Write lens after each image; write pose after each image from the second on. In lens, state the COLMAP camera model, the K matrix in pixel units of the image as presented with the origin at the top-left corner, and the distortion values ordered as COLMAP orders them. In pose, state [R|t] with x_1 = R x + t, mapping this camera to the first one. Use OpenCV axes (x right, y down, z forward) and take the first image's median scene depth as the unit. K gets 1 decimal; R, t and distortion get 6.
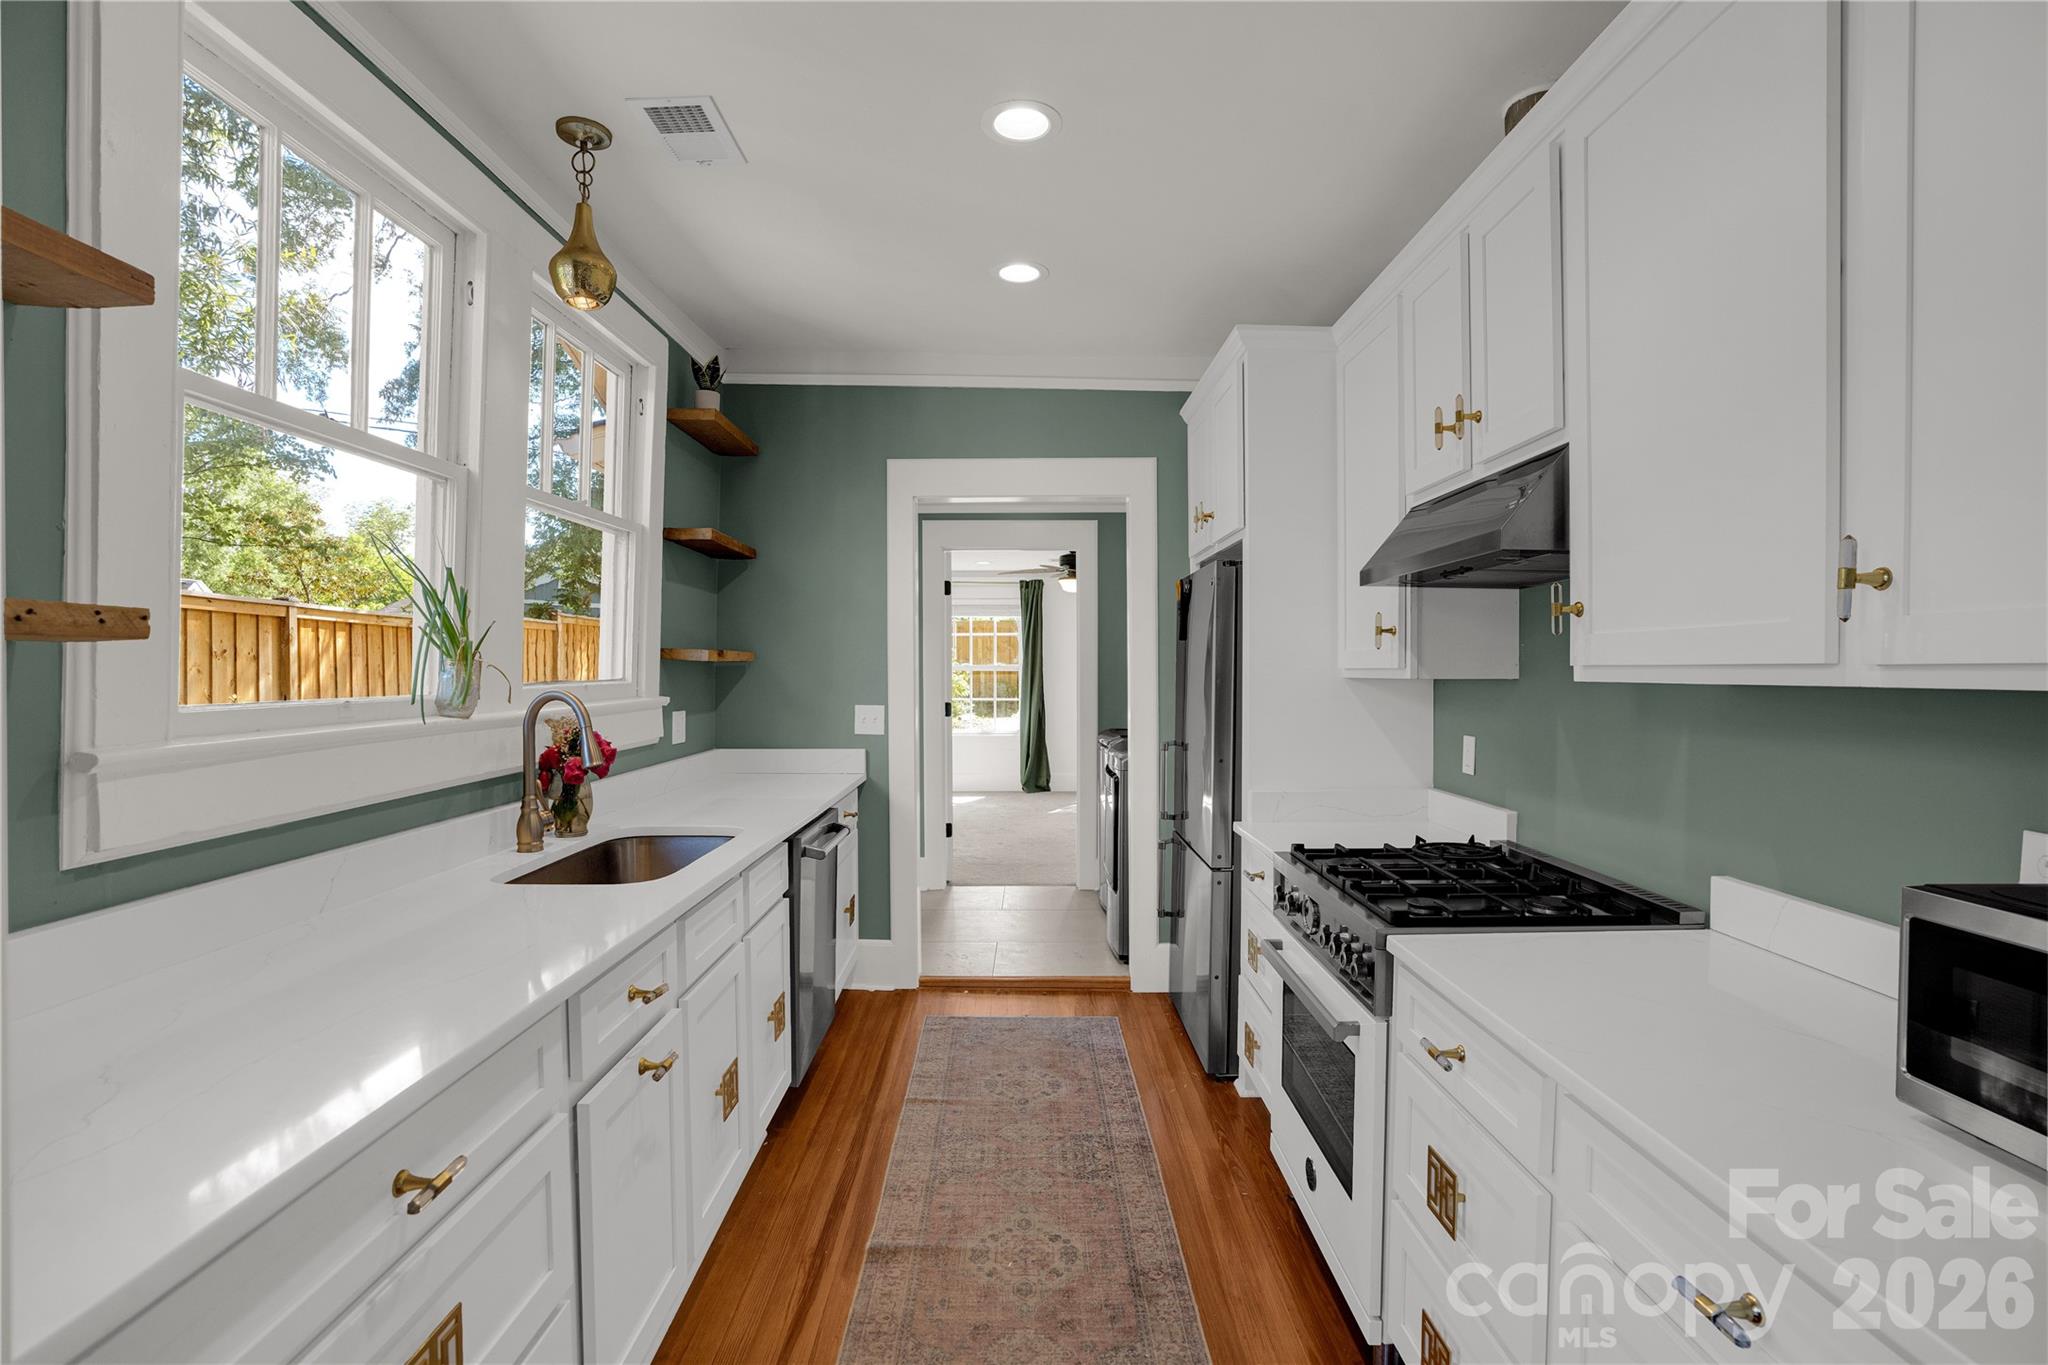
lens RADIAL K [[951.6, 0, 1065.9], [0, 951.6, 682.7], [0, 0, 1]] dist [-0.063363, 0.020622]
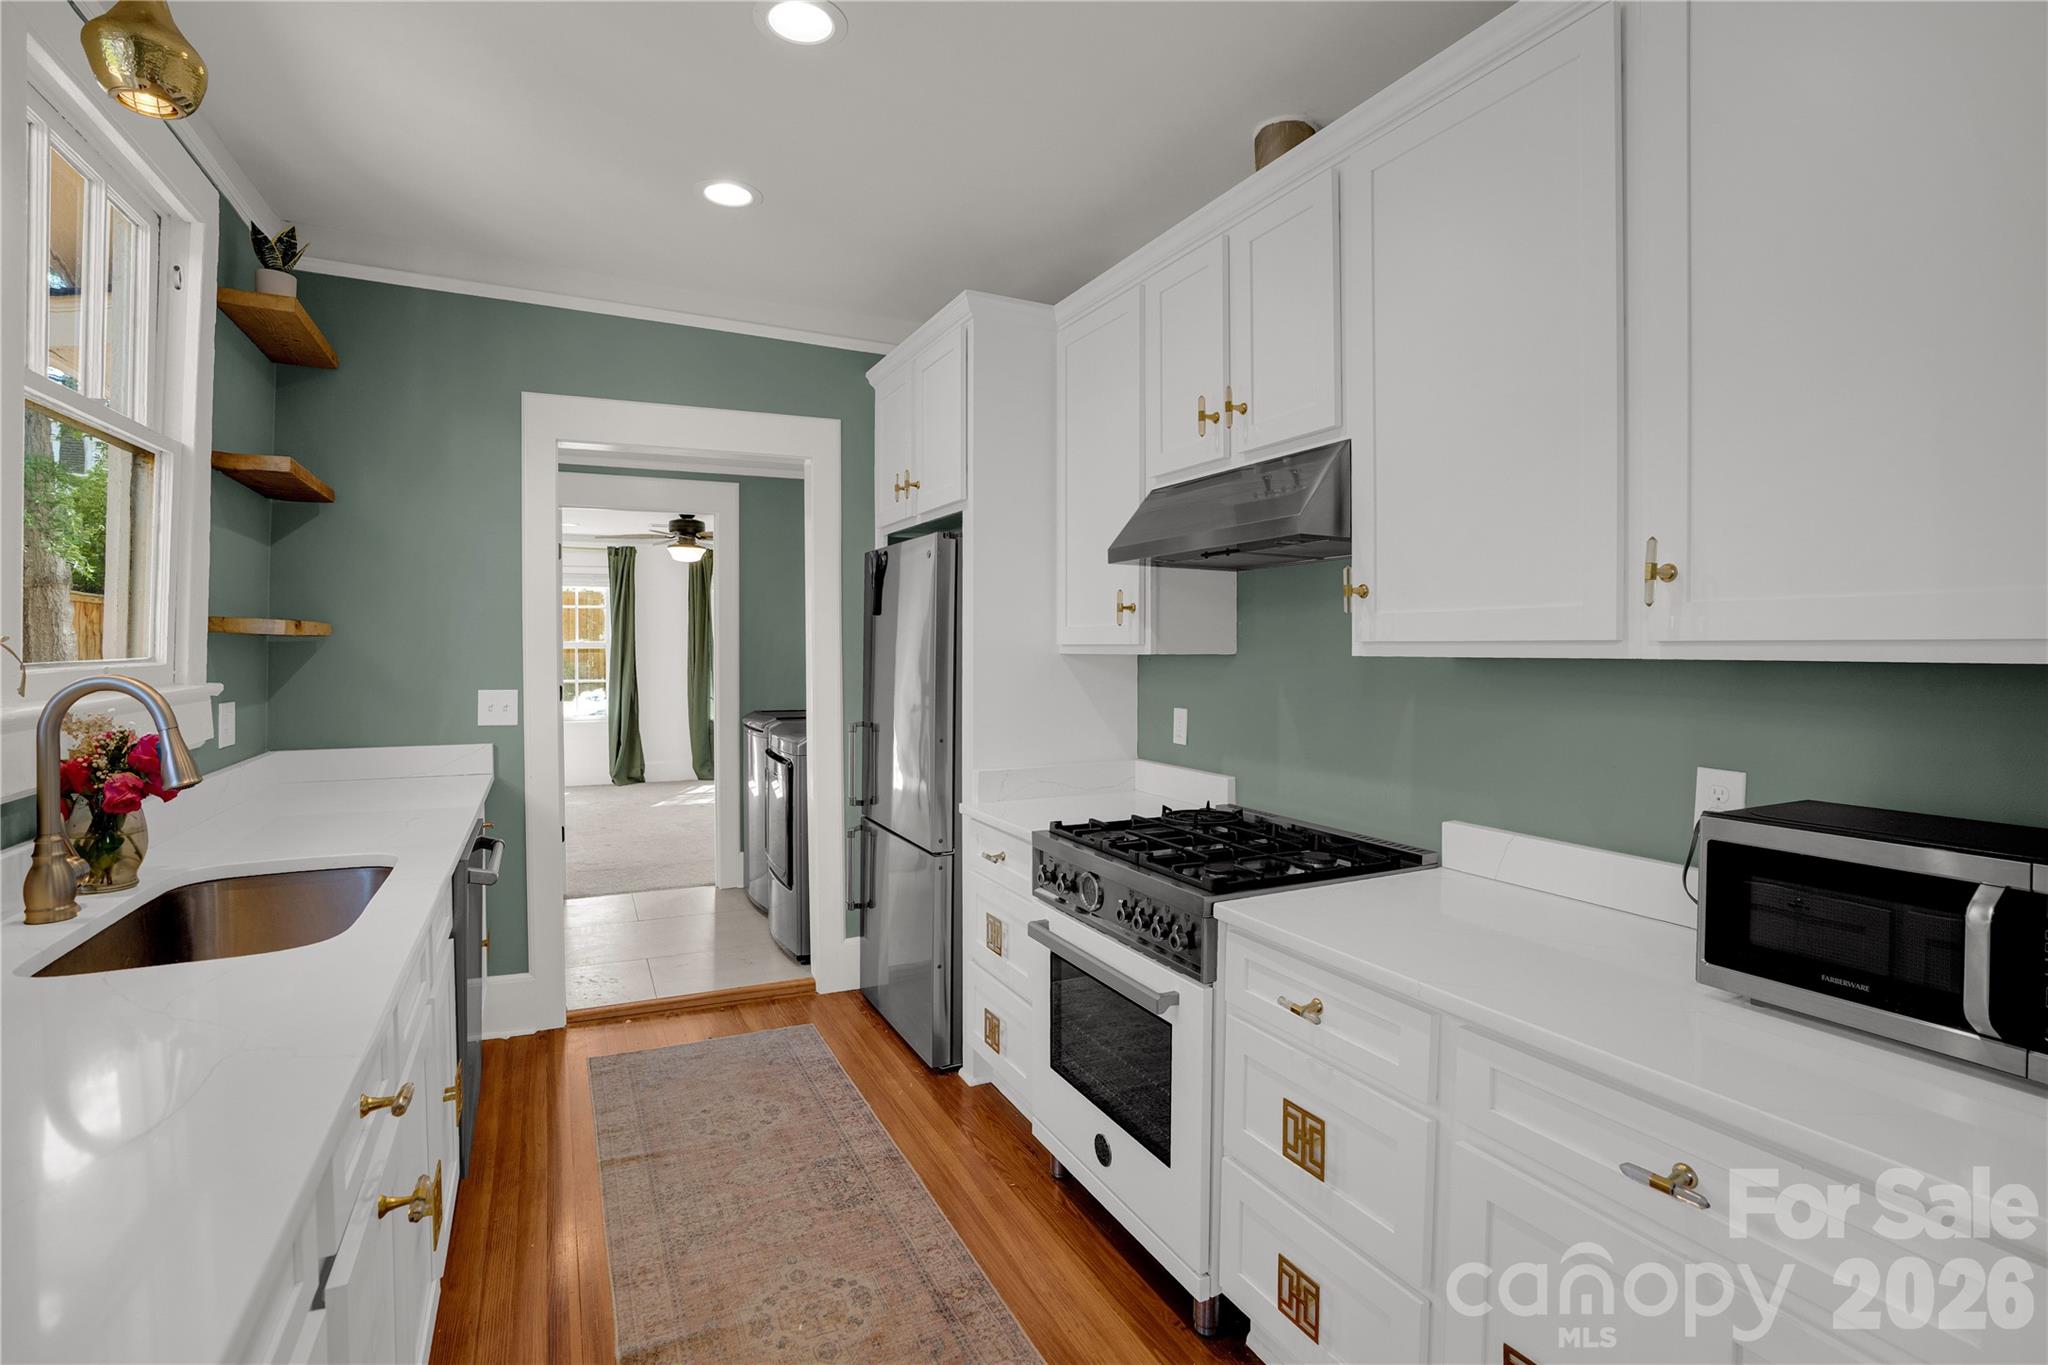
lens RADIAL K [[951.6, 0, 1064.1], [0, 951.6, 661.3], [0, 0, 1]] dist [-0.063363, 0.020622]
pose [[0.900050, -0.005820, 0.435748, -0.168947], [0.005591, 0.999983, 0.001807, 0.000505], [-0.435751, 0.000810, 0.900067, 0.091492]]
